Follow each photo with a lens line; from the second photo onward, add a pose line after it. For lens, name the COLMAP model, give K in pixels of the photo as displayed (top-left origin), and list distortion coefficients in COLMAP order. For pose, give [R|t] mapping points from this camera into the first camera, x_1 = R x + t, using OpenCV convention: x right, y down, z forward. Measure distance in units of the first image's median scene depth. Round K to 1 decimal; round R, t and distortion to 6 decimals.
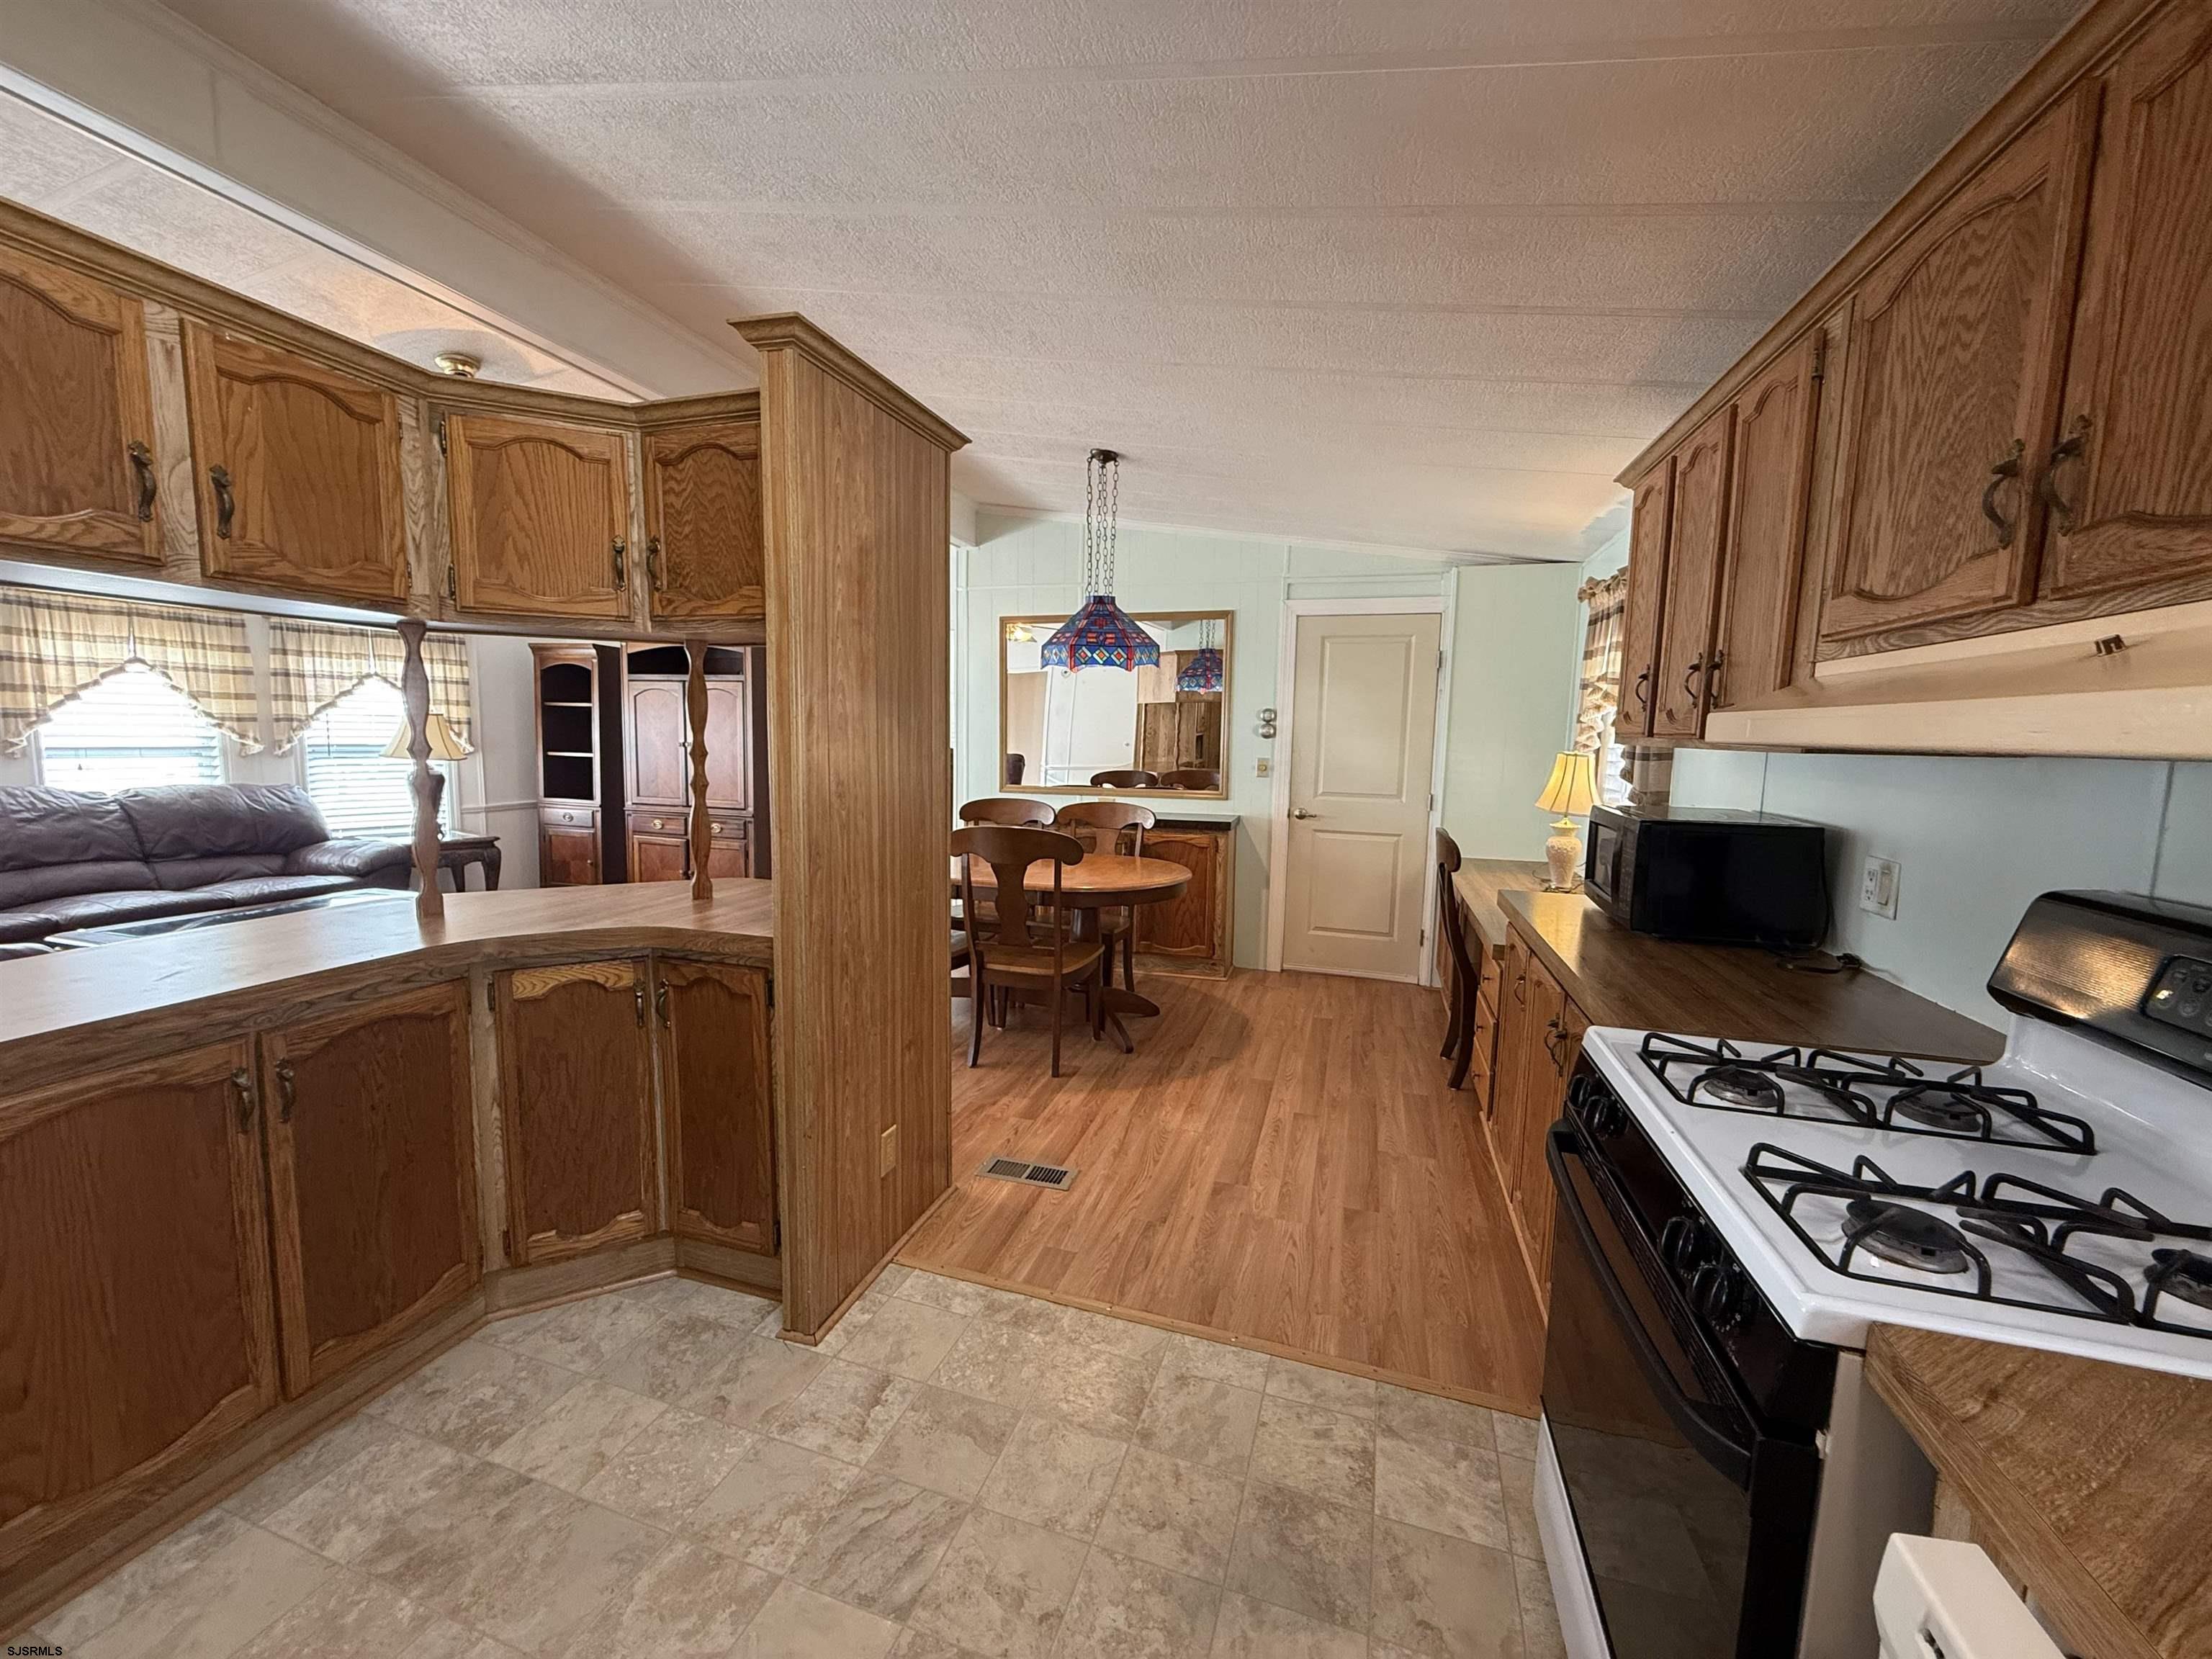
lens RADIAL K [[879.8, 0, 1101.8], [0, 879.8, 831.7], [0, 0, 1]] dist [-0.000418, 0.000027]
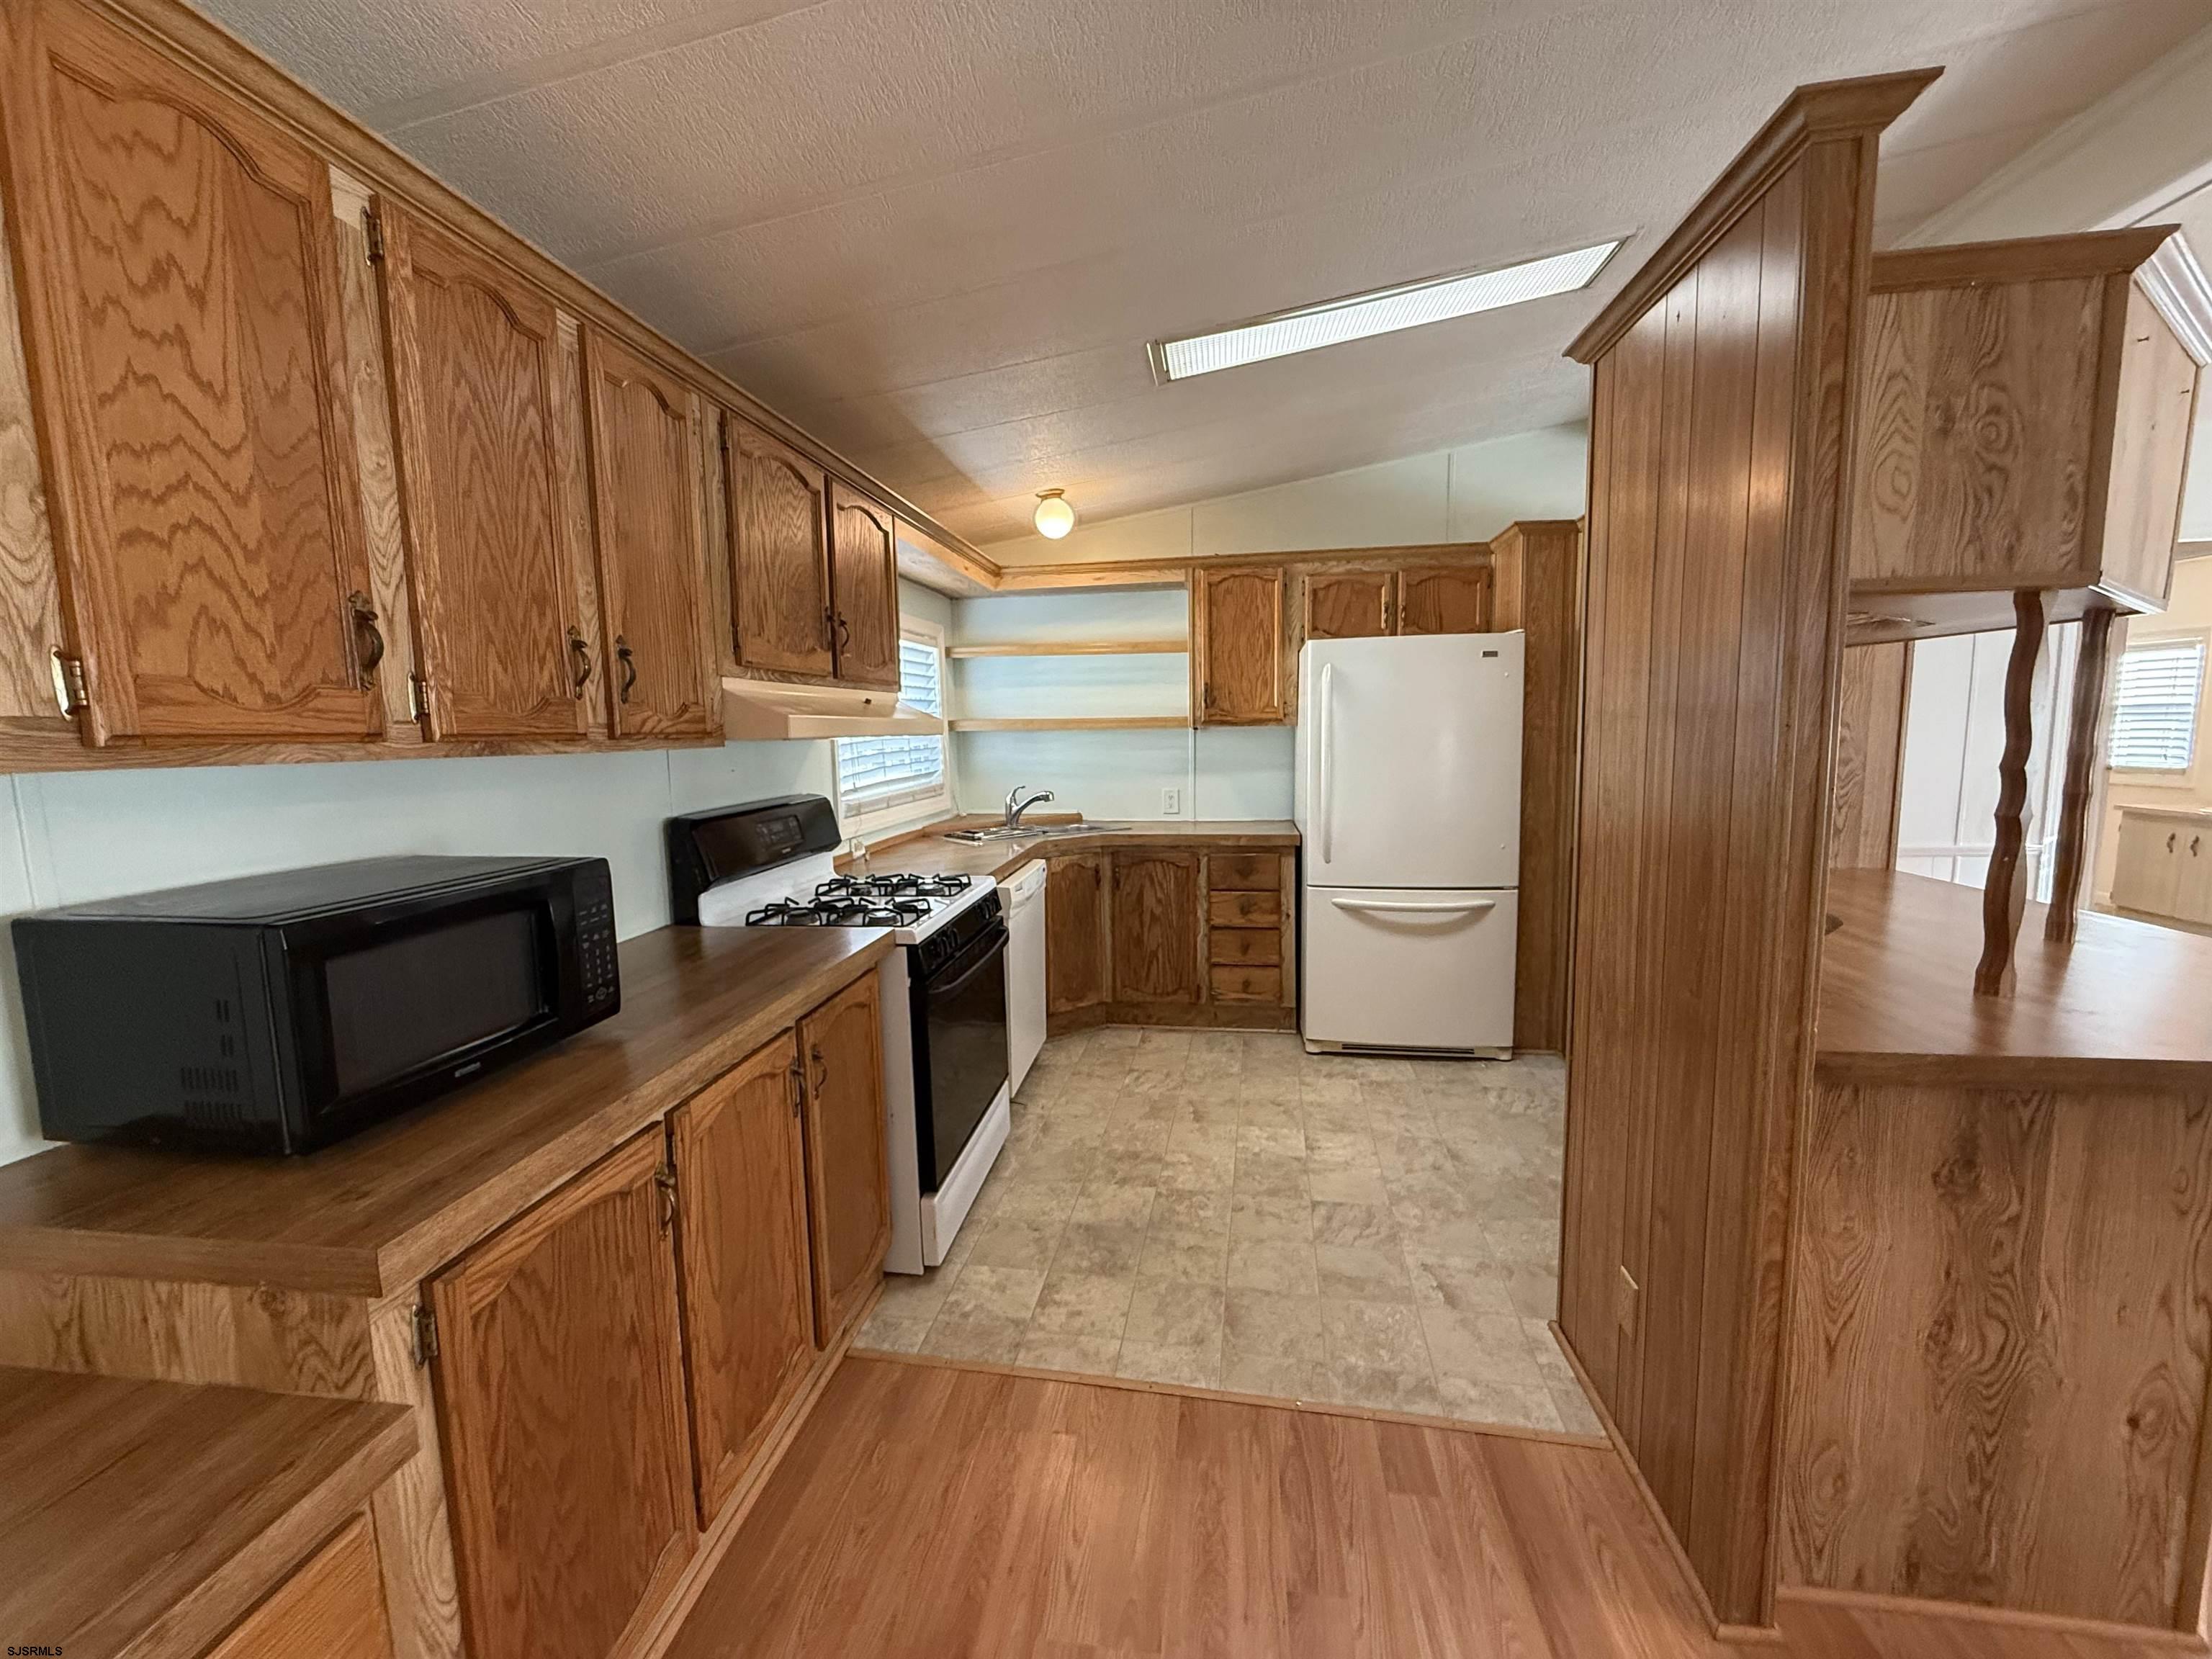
lens RADIAL K [[879.8, 0, 1100.5], [0, 879.8, 830.4], [0, 0, 1]] dist [-0.000418, 0.000027]
pose [[-0.989528, 0.014834, -0.143580, 0.150111], [-0.018224, 0.973907, 0.226216, -0.092048], [0.143189, 0.226464, -0.963437, 0.796933]]
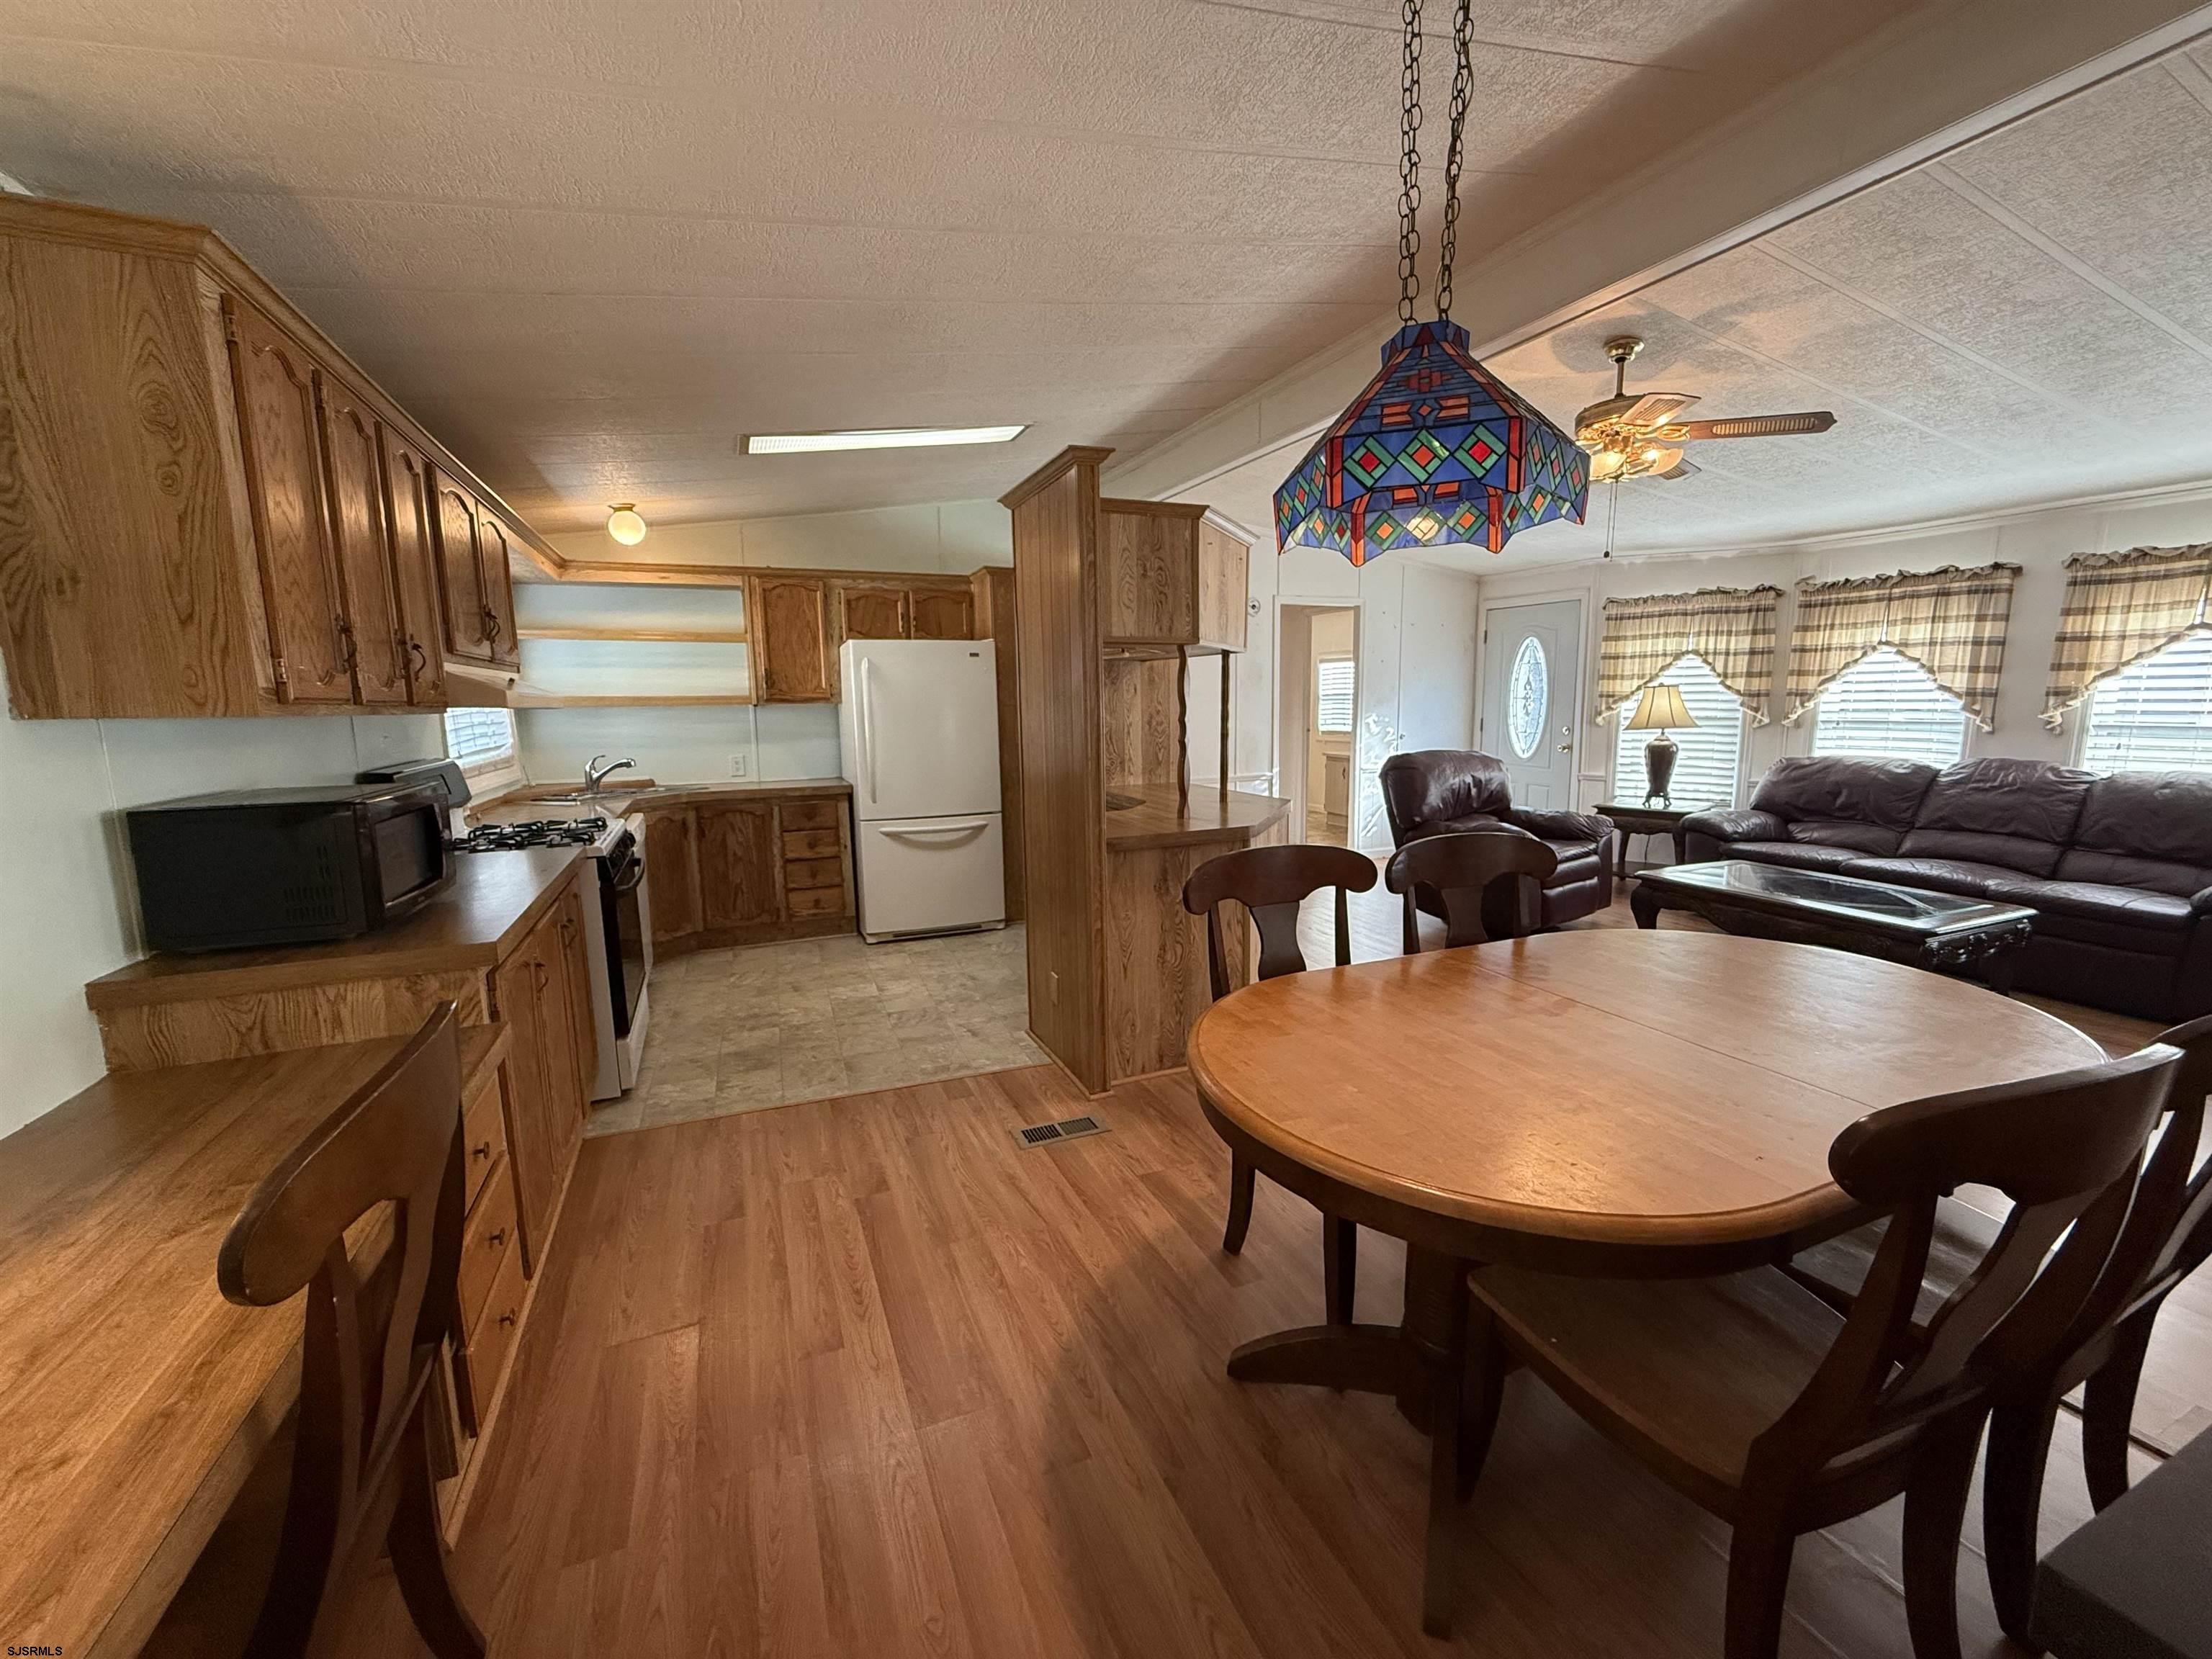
lens RADIAL K [[879.8, 0, 1101.6], [0, 879.8, 831.1], [0, 0, 1]] dist [-0.000418, 0.000027]
pose [[-0.770708, 0.084226, -0.631598, 0.312910], [-0.074810, 0.972409, 0.220963, -0.116753], [0.632782, 0.217548, -0.743142, 1.072406]]
